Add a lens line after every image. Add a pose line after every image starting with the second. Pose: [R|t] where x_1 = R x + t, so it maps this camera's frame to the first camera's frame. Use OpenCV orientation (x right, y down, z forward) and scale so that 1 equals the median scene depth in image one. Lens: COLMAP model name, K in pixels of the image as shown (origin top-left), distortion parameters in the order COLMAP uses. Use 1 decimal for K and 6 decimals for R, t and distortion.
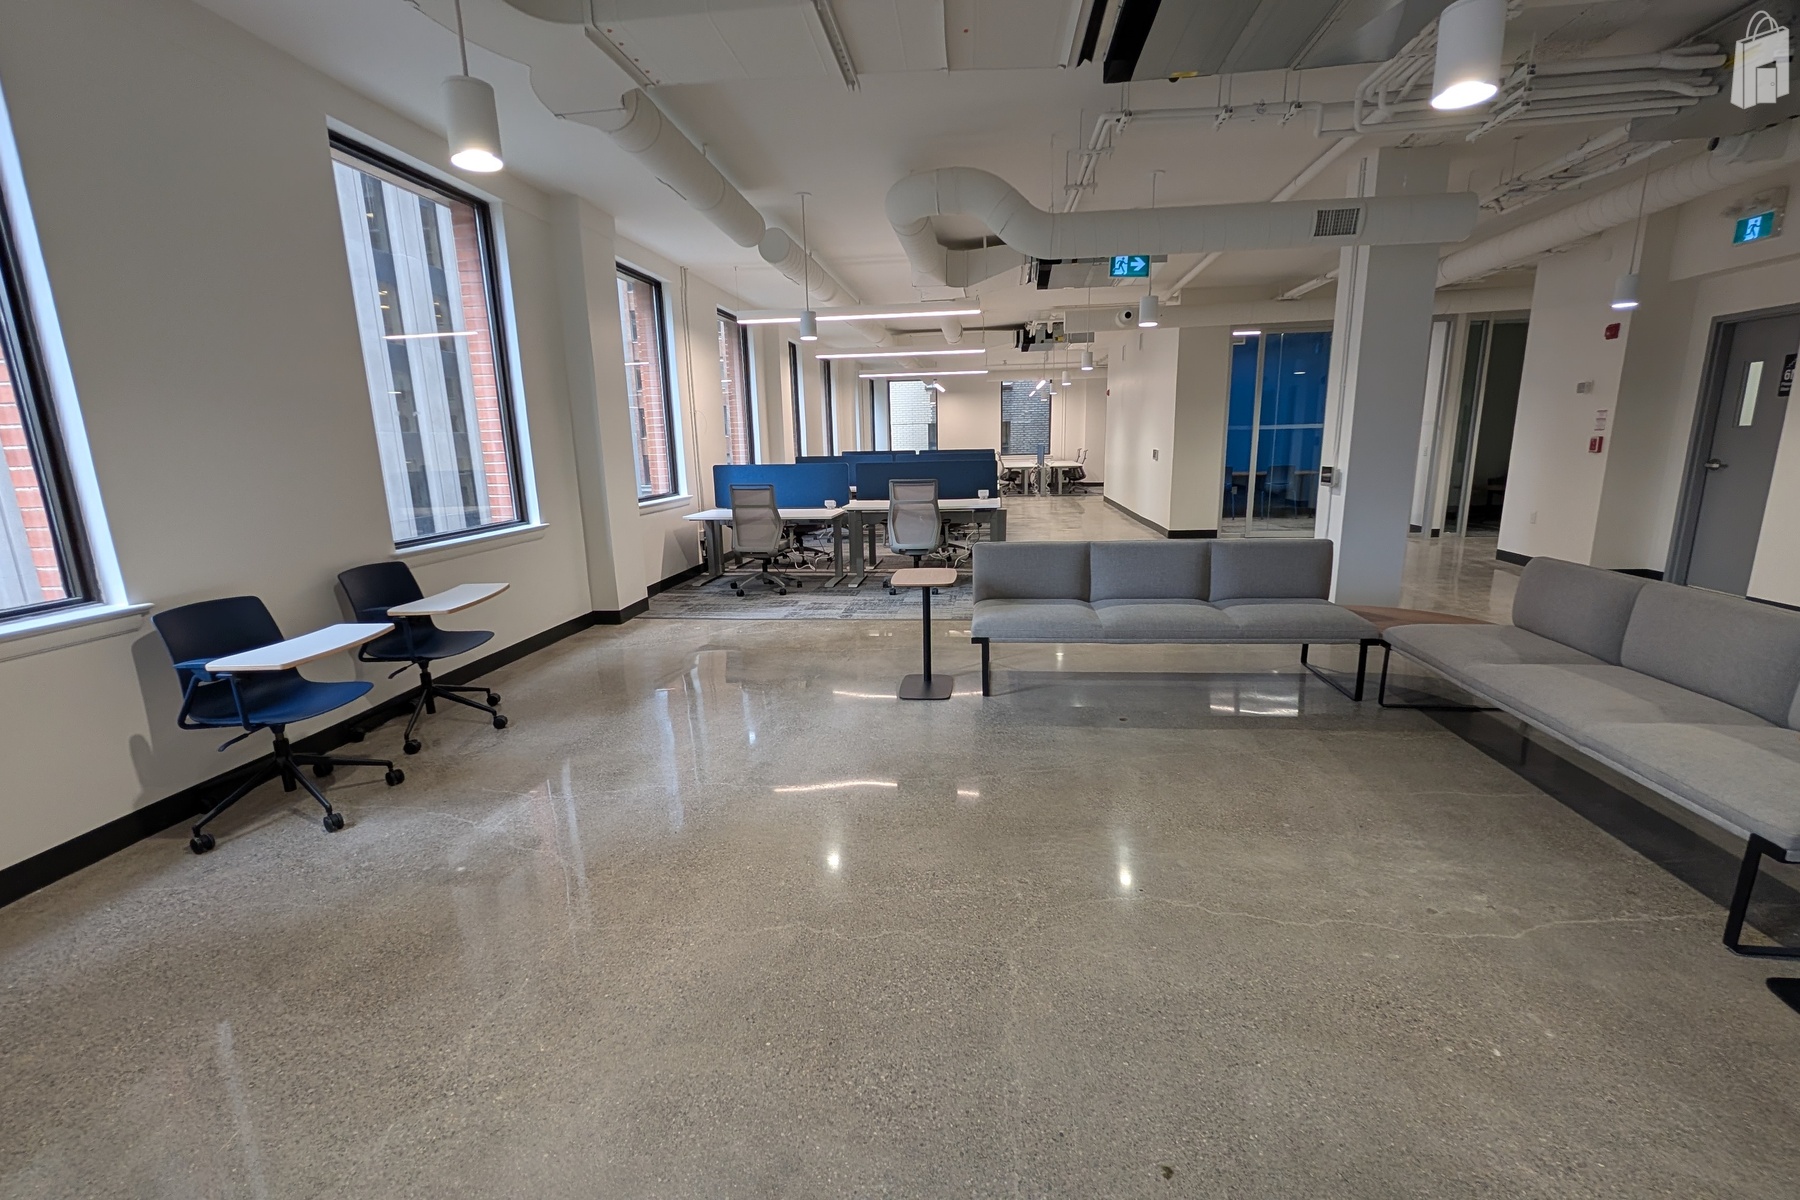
lens RADIAL K [[765.8, 0, 892.7], [0, 765.8, 598.6], [0, 0, 1]] dist [-0.005039, 0.000603]
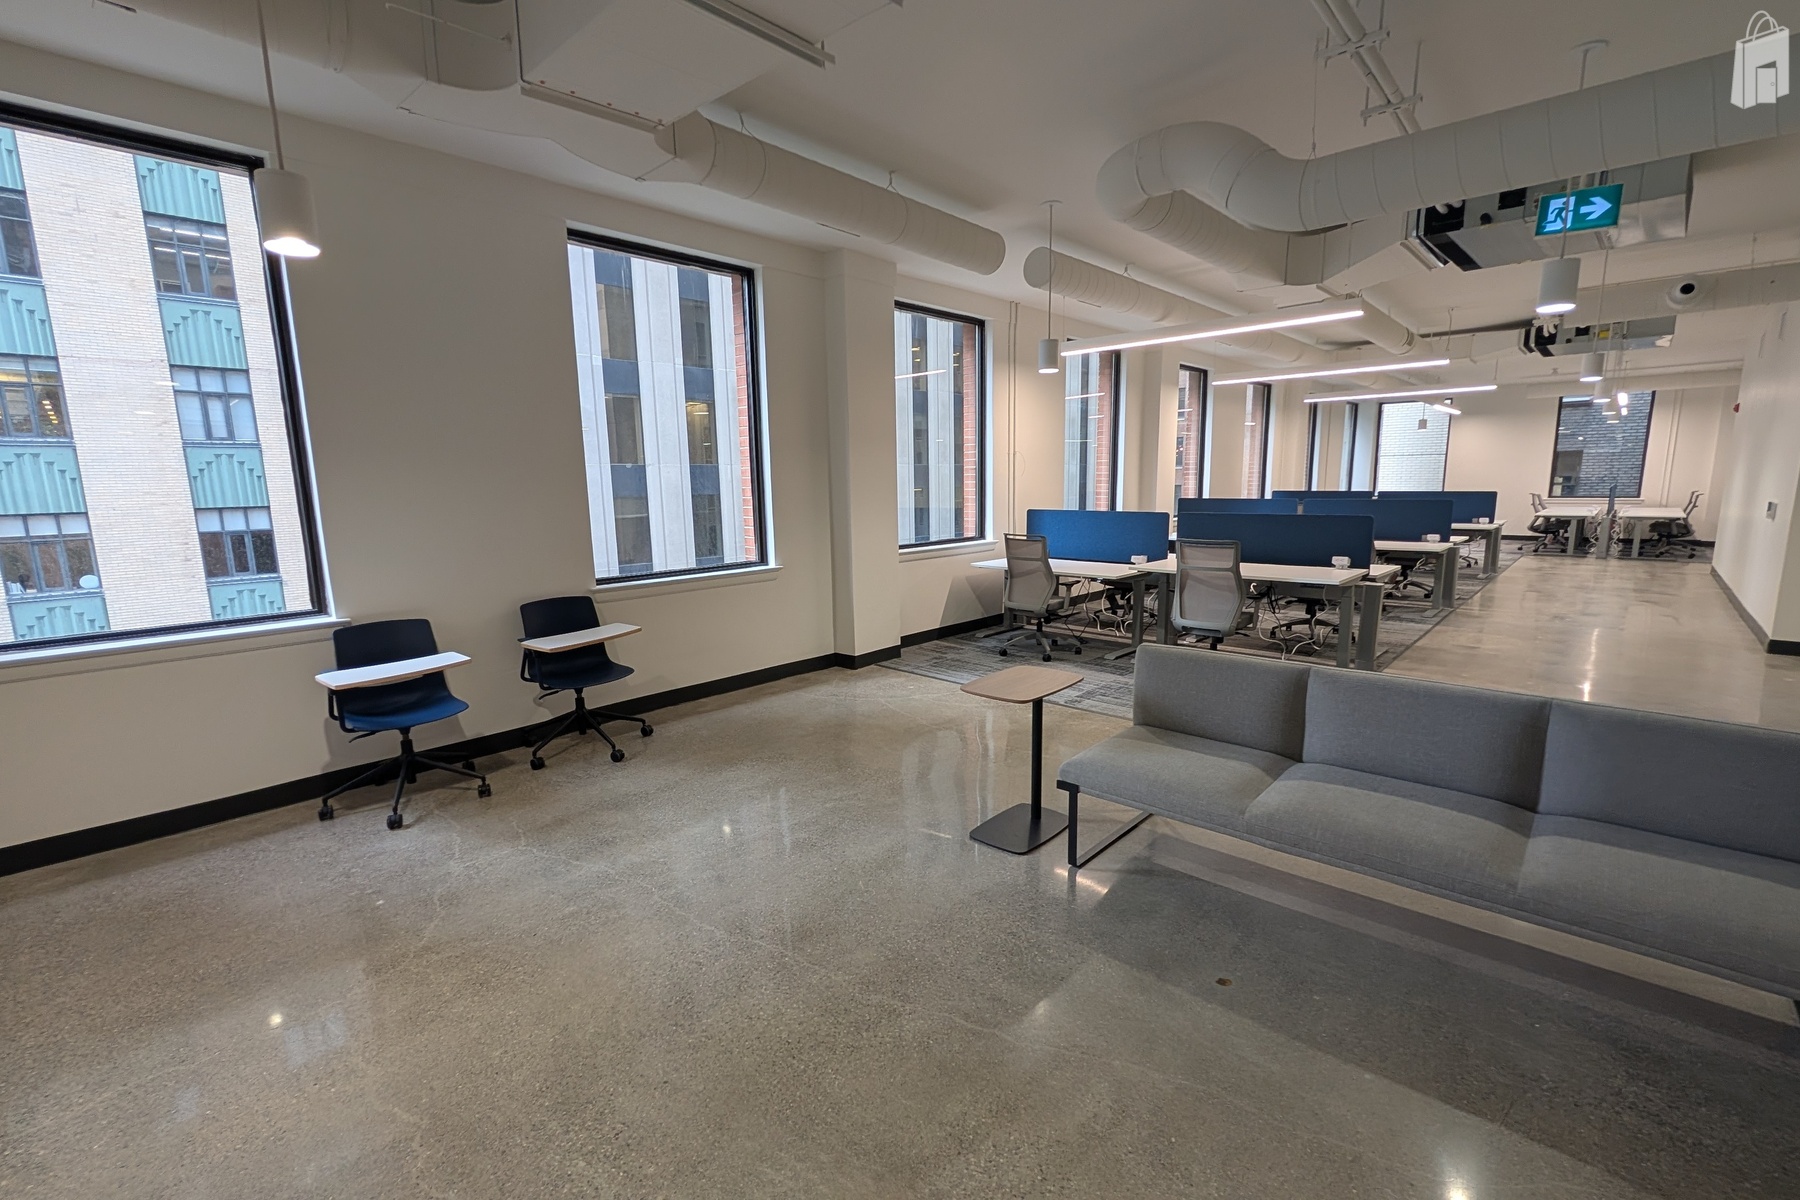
lens RADIAL K [[765.8, 0, 880.6], [0, 765.8, 603.3], [0, 0, 1]] dist [-0.005039, 0.000603]
pose [[0.811636, 0.101754, -0.575233, 0.234434], [-0.120324, 0.992718, 0.005829, -0.062370], [0.571637, 0.064483, 0.817969, 0.201847]]
